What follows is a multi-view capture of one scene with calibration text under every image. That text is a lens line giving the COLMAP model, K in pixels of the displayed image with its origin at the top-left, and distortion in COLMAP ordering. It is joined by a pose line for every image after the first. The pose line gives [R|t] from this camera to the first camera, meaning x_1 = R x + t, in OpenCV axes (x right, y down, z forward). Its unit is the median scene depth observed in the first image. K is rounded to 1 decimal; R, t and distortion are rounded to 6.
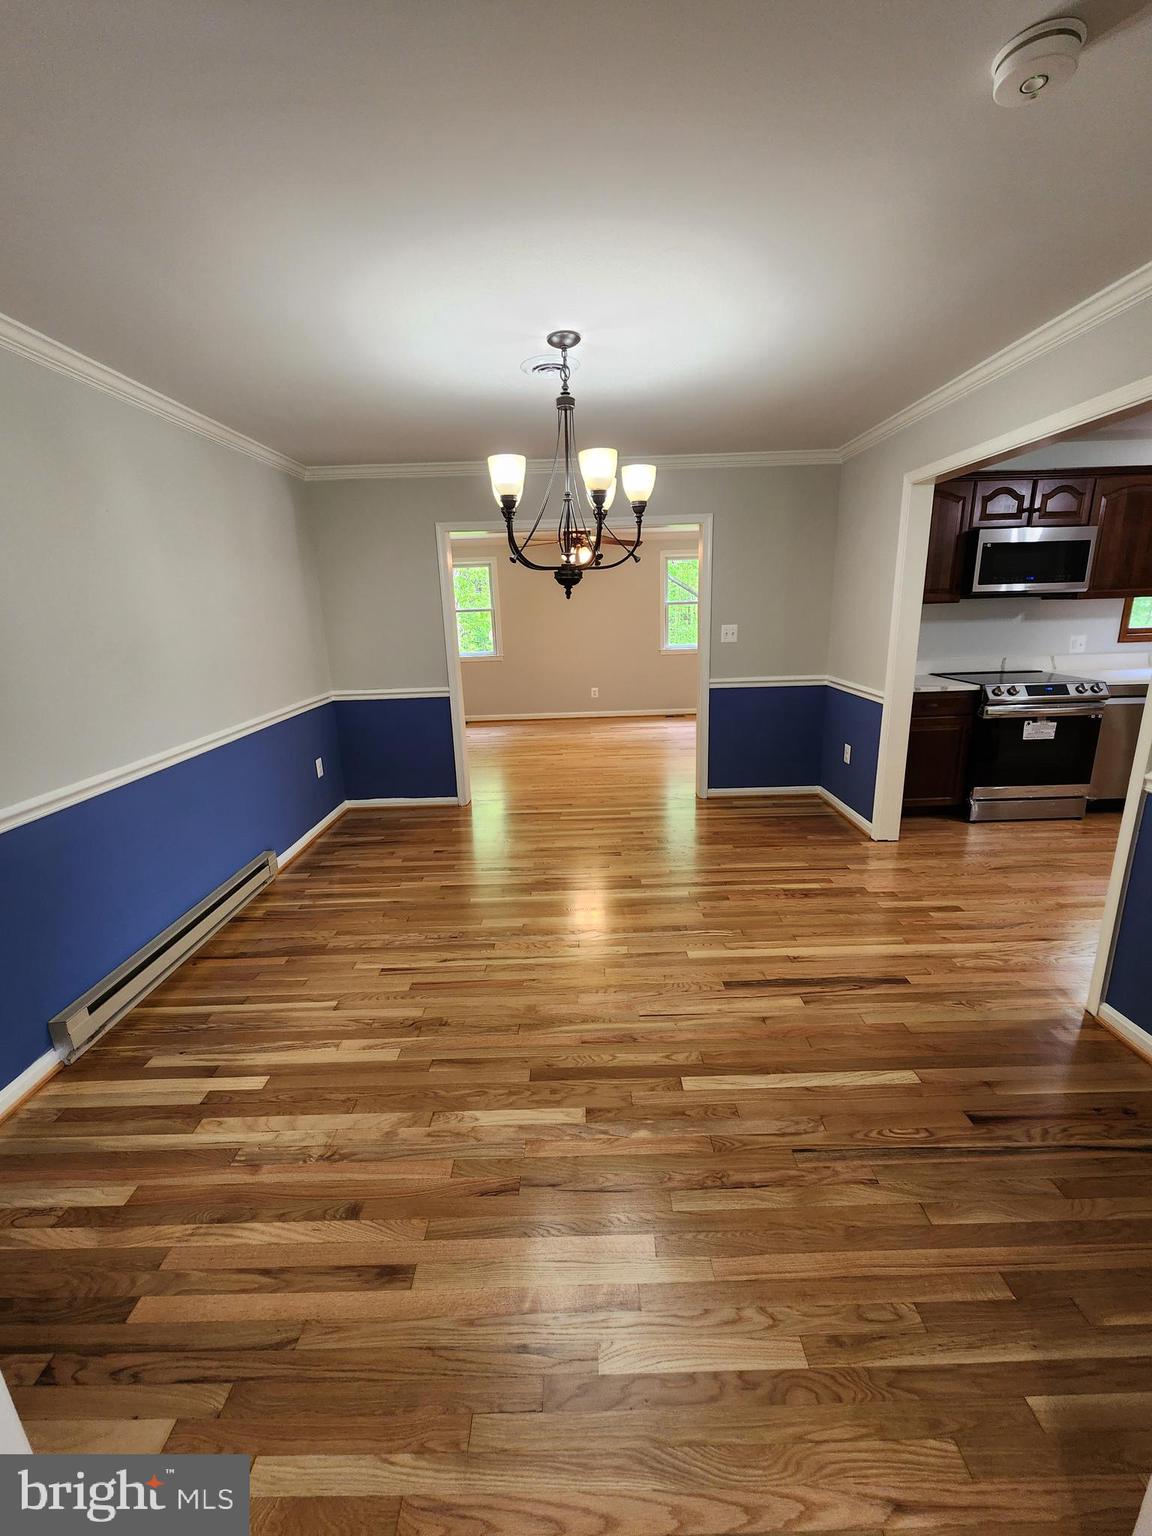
lens RADIAL K [[632.2, 0, 574.8], [0, 632.2, 764.2], [0, 0, 1]] dist [0.002170, -0.002541]
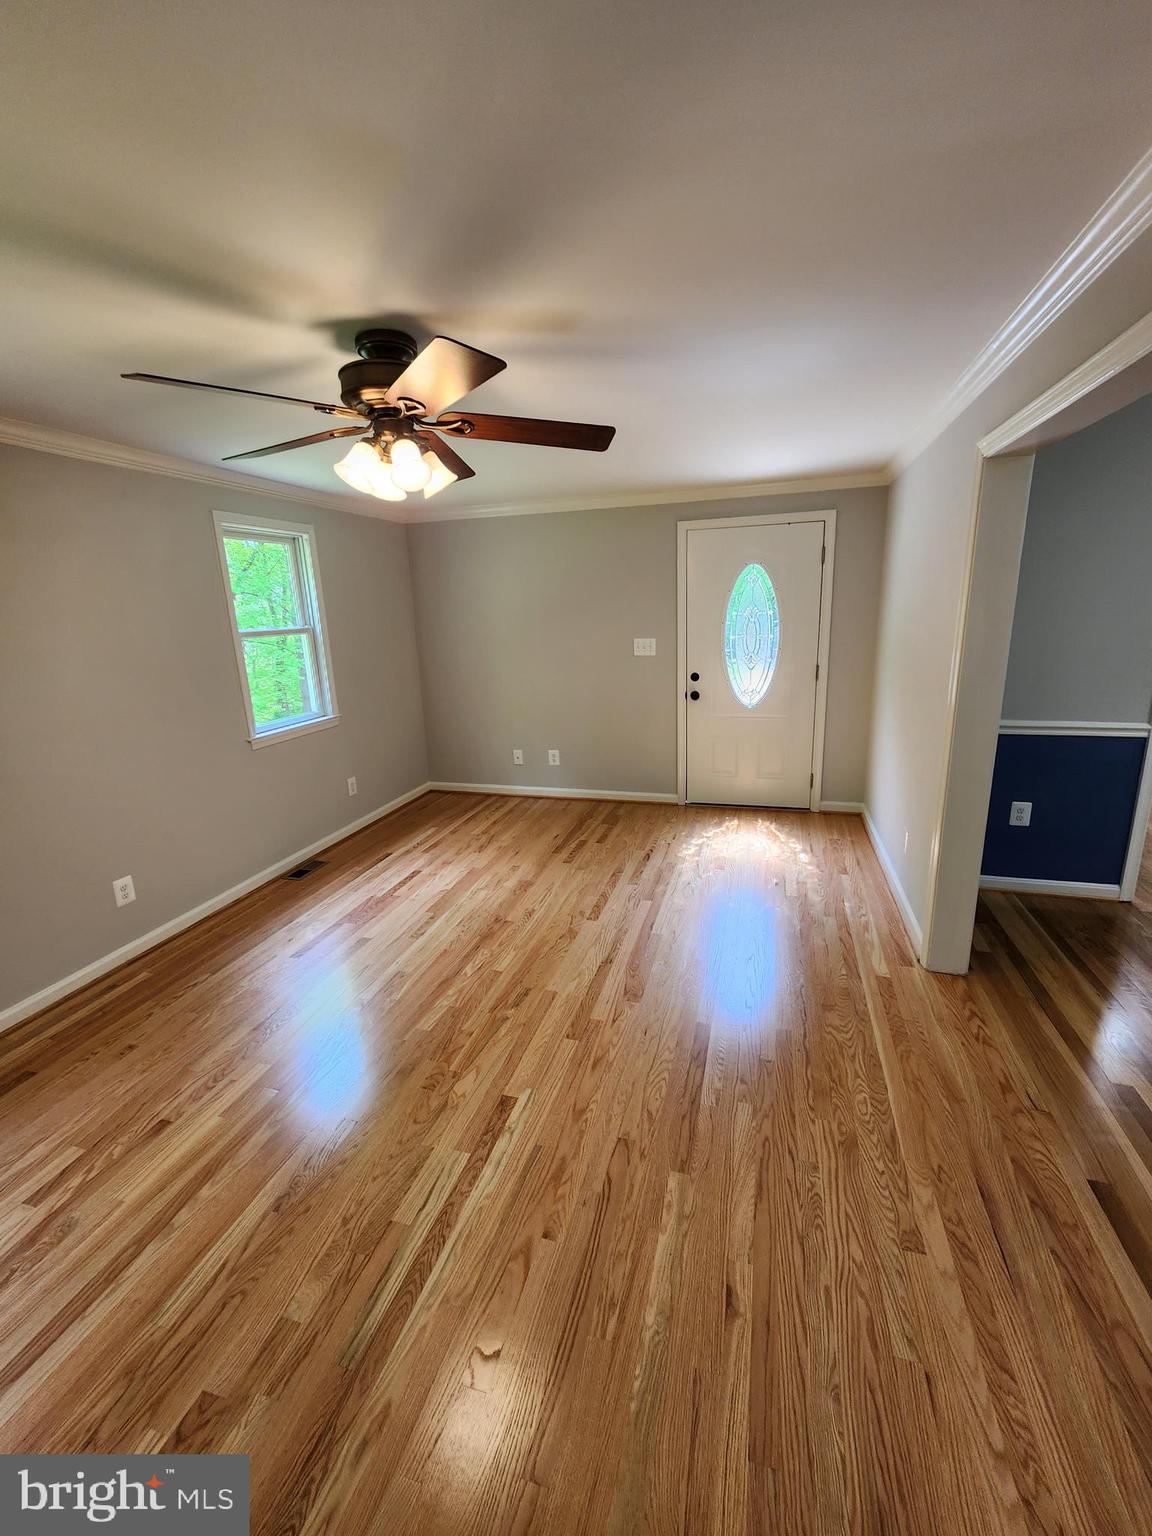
lens RADIAL K [[632.2, 0, 573.8], [0, 632.2, 769.7], [0, 0, 1]] dist [0.002170, -0.002541]
pose [[0.282377, -0.224404, 0.932688, -0.807671], [0.261051, 0.953539, 0.150386, -0.631887], [-0.923101, 0.201013, 0.327839, 2.460382]]
